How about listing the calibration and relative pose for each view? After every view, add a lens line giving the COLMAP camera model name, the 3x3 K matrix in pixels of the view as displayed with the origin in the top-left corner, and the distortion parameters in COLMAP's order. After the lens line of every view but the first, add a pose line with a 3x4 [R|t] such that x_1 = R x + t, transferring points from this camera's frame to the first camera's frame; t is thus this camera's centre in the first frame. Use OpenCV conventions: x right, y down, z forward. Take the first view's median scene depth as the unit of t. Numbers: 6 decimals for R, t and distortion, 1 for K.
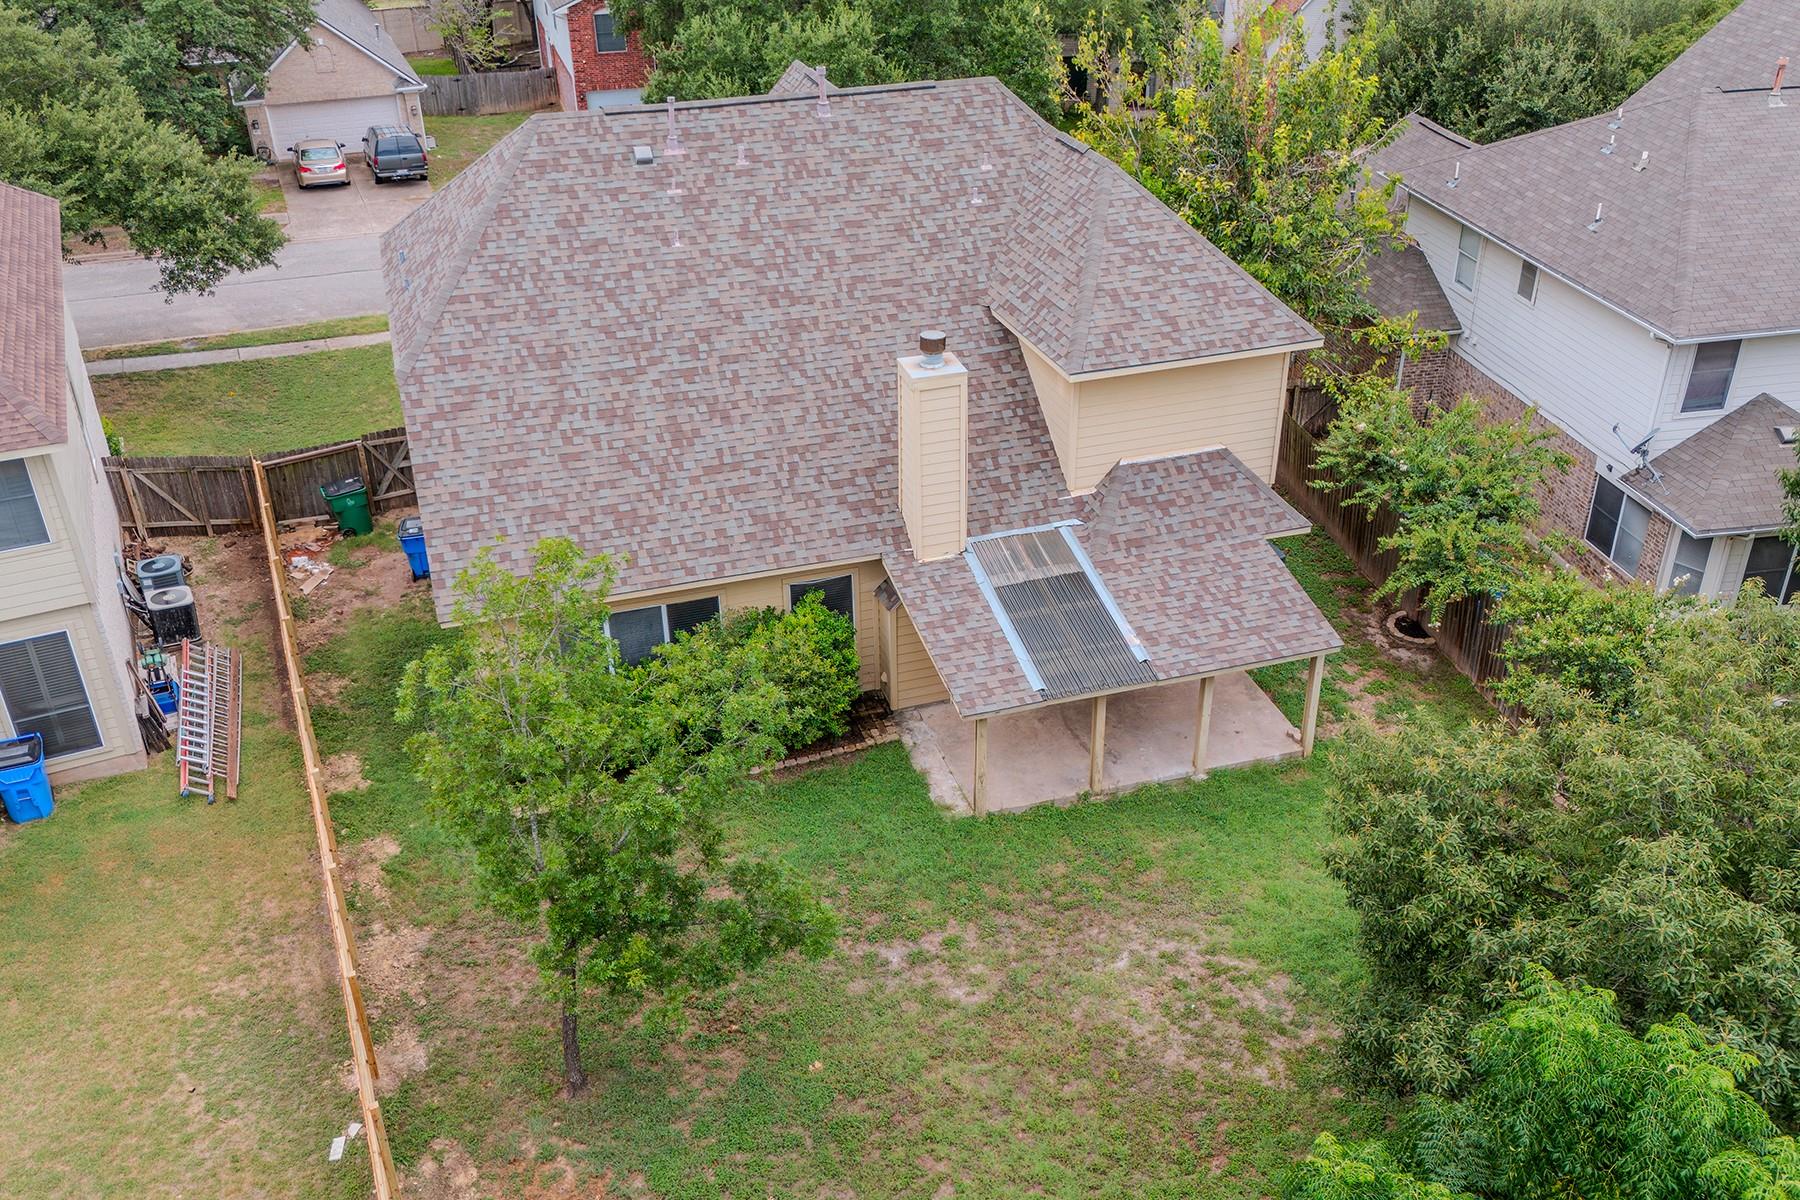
lens RADIAL K [[1565.8, 0, 937.7], [0, 1565.8, 603.2], [0, 0, 1]] dist [0.042800, -0.048964]
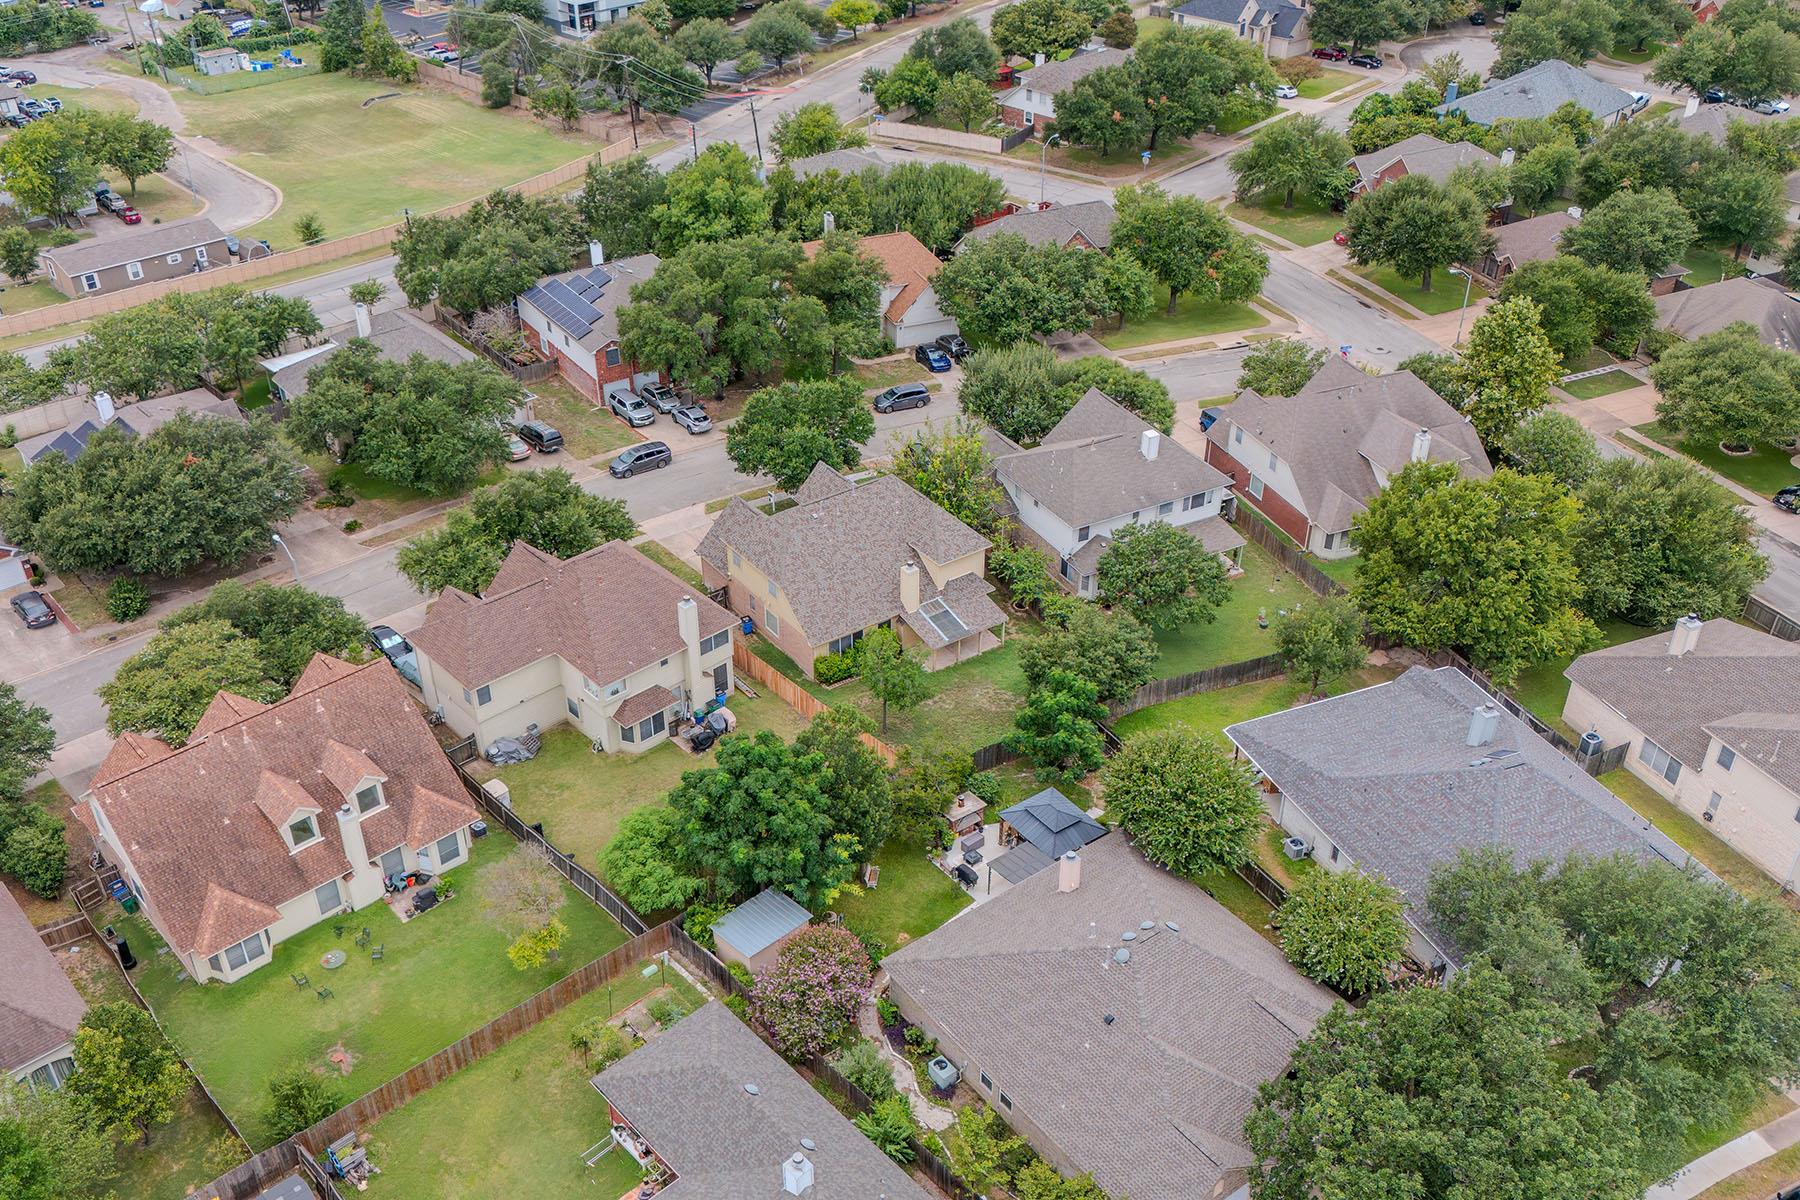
lens RADIAL K [[1565.8, 0, 937.7], [0, 1565.8, 603.2], [0, 0, 1]] dist [0.042800, -0.048964]
pose [[0.951128, -0.151281, 0.269203, -1.015663], [0.134034, 0.987624, 0.081445, -0.368602], [-0.278192, -0.041382, 0.959634, -2.886789]]
